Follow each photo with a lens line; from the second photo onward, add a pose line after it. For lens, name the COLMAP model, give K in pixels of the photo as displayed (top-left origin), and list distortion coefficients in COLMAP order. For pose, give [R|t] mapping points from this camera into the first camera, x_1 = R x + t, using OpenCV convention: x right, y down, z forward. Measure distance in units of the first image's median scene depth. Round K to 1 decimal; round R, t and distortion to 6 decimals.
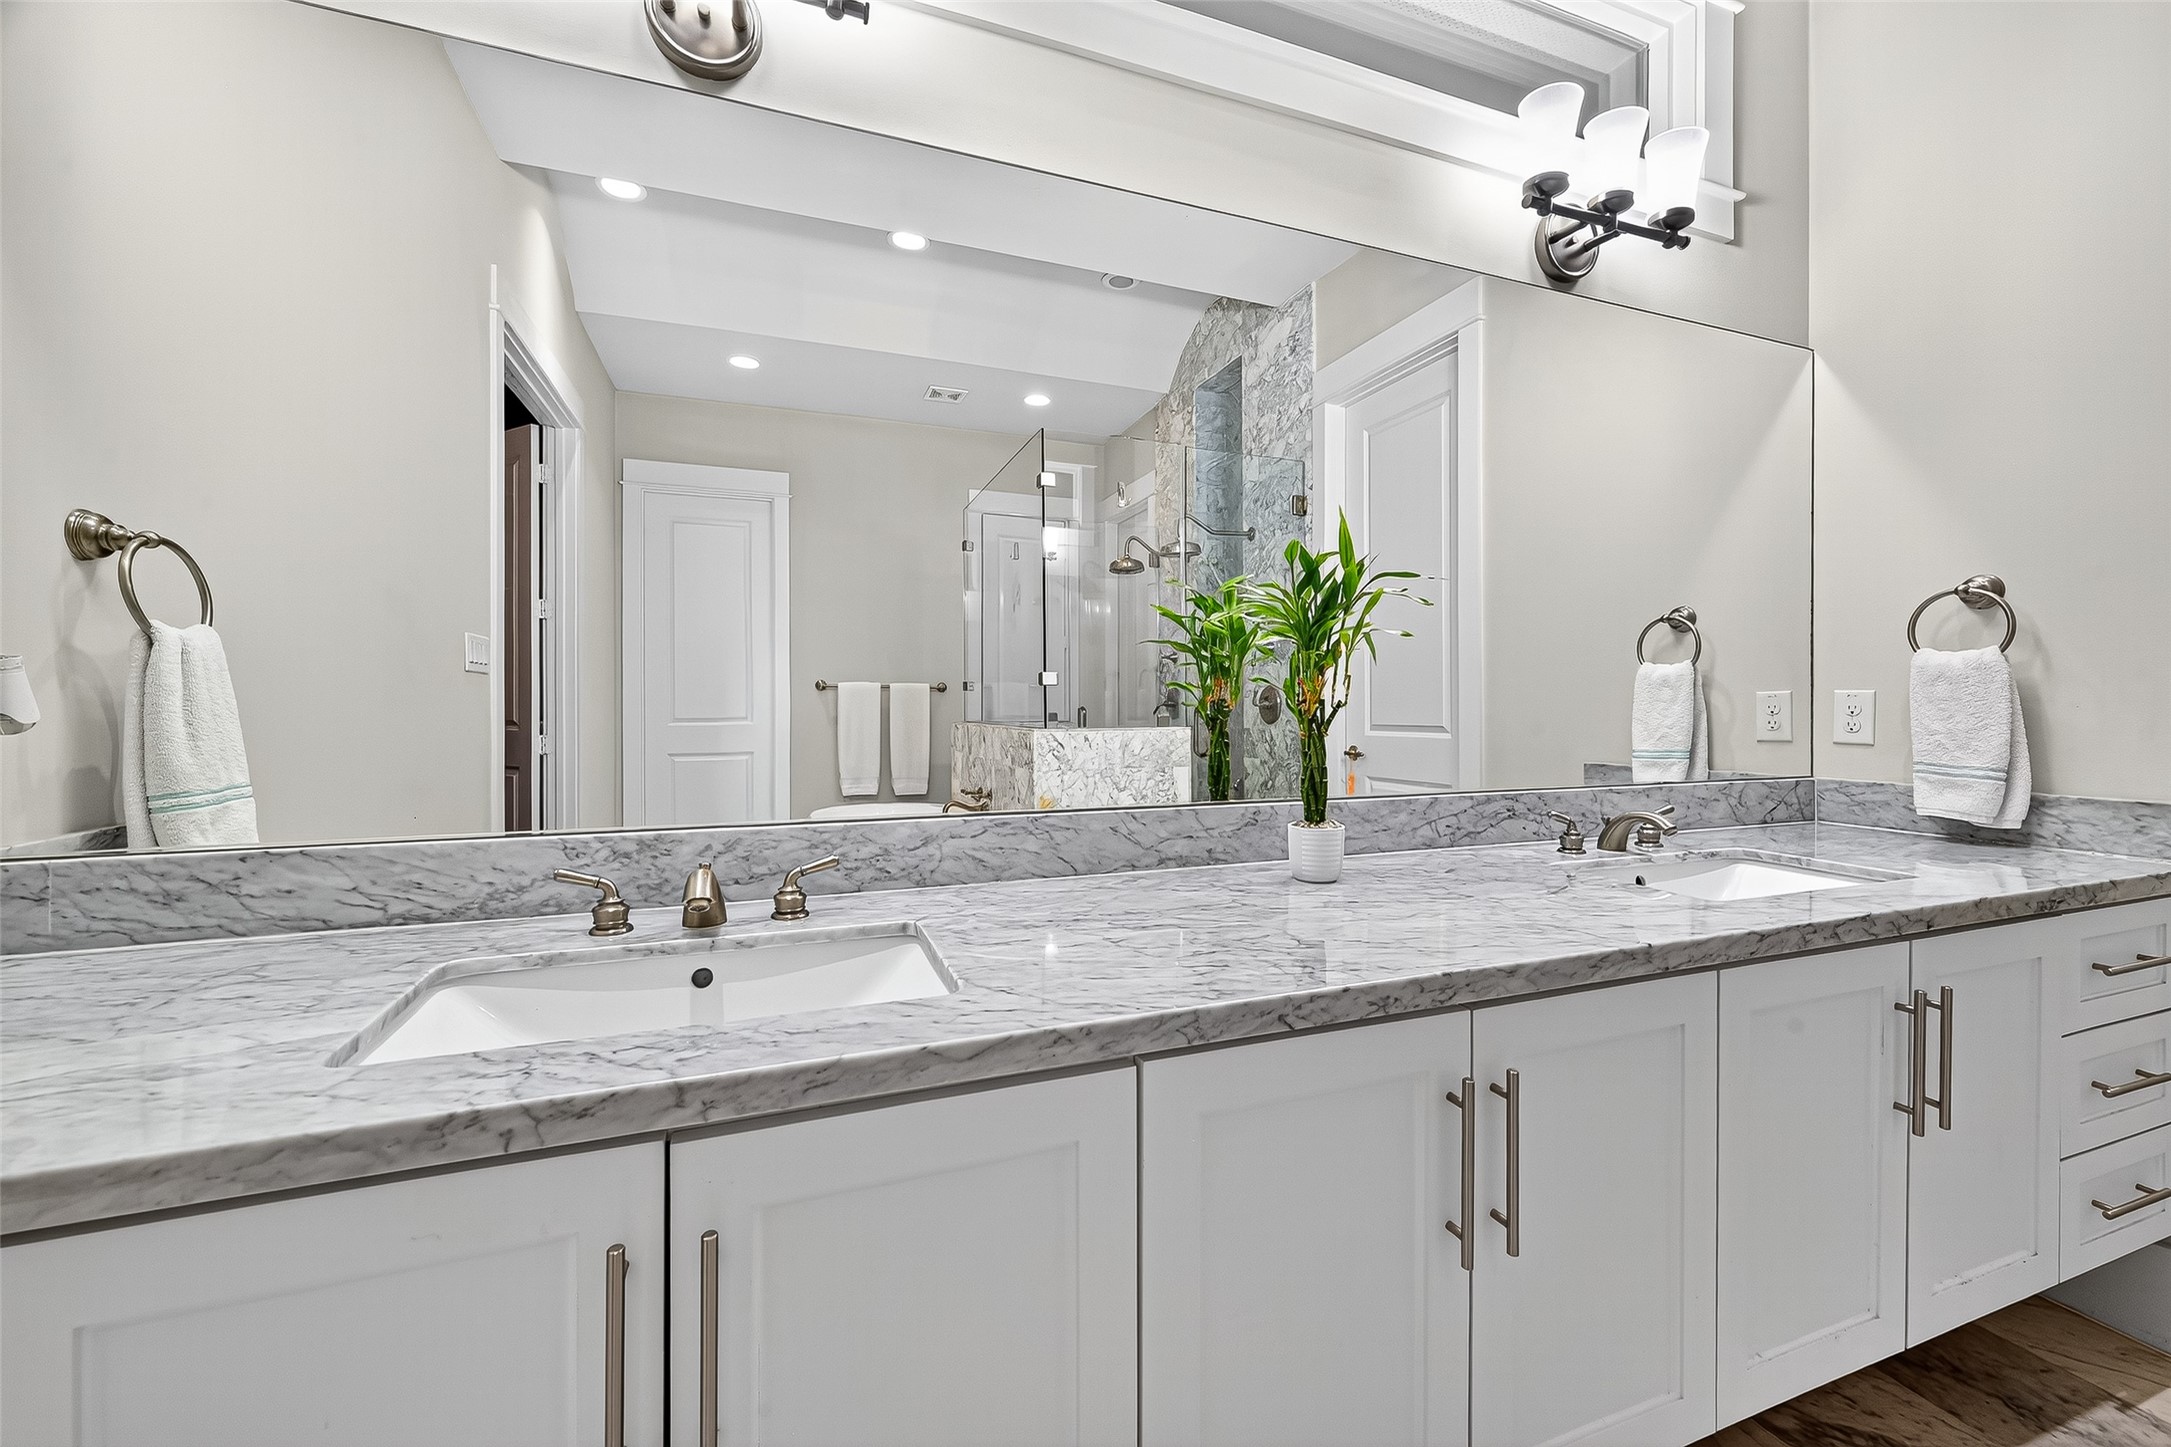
lens RADIAL K [[862.6, 0, 1105.1], [0, 862.6, 718.9], [0, 0, 1]] dist [0.002858, 0.000192]
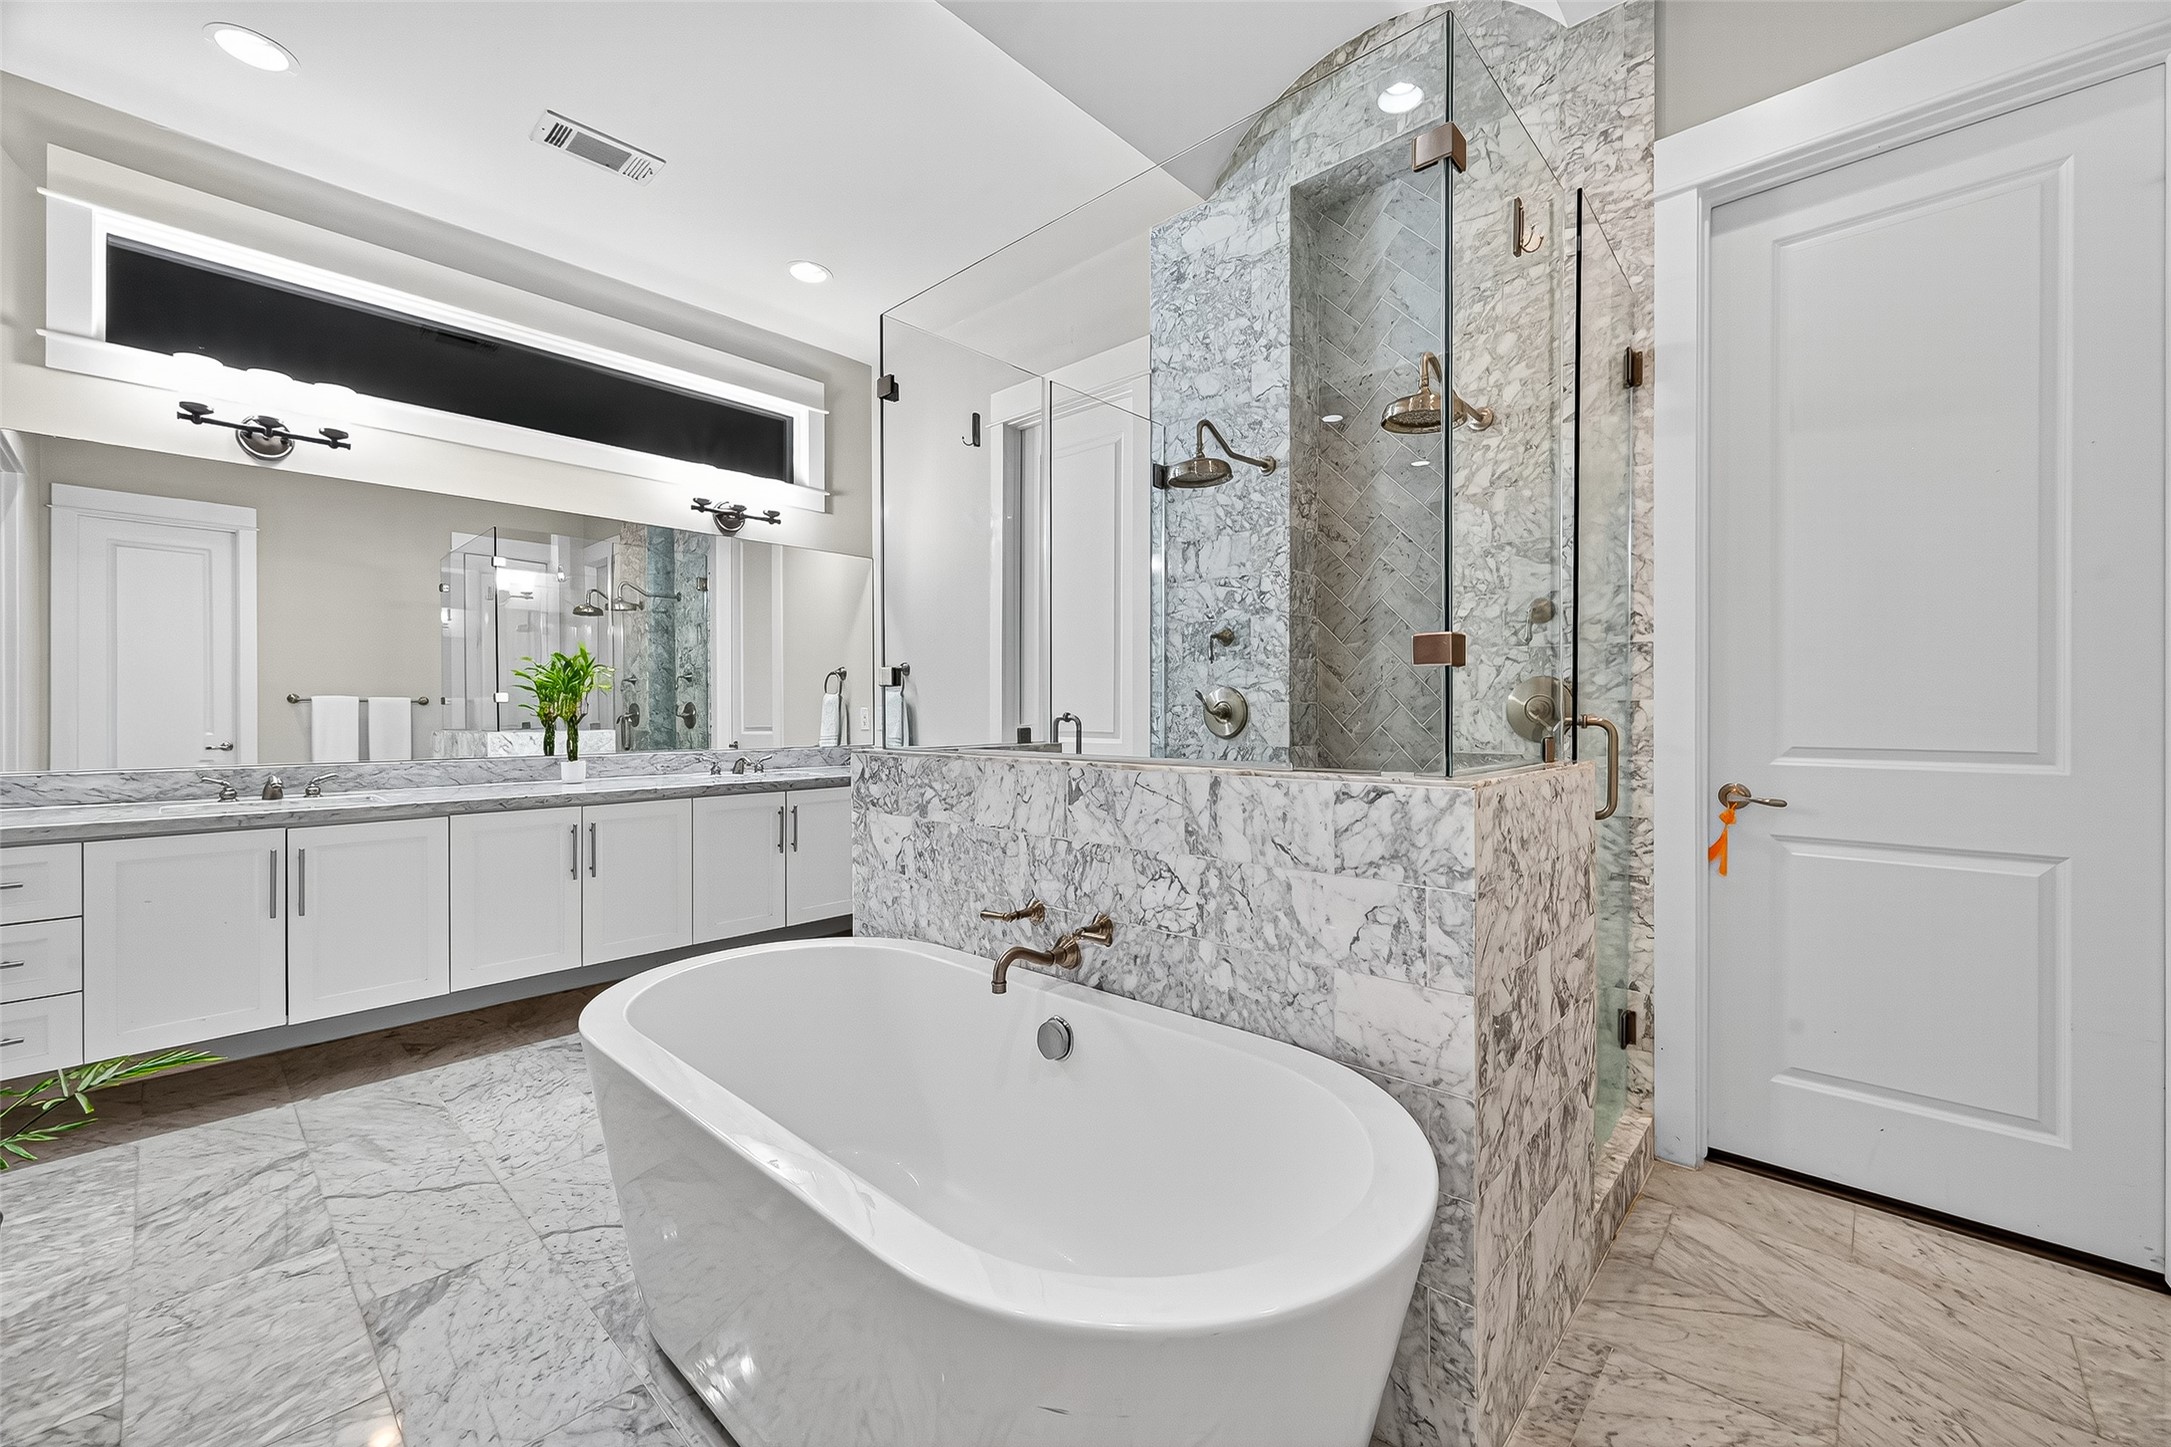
lens RADIAL K [[862.6, 0, 1077.9], [0, 862.6, 719.2], [0, 0, 1]] dist [0.002858, 0.000192]
pose [[0.905909, -0.004949, 0.423444, 0.677781], [0.009631, 0.999914, -0.008918, 0.045031], [-0.423364, 0.012157, 0.905878, -2.555093]]
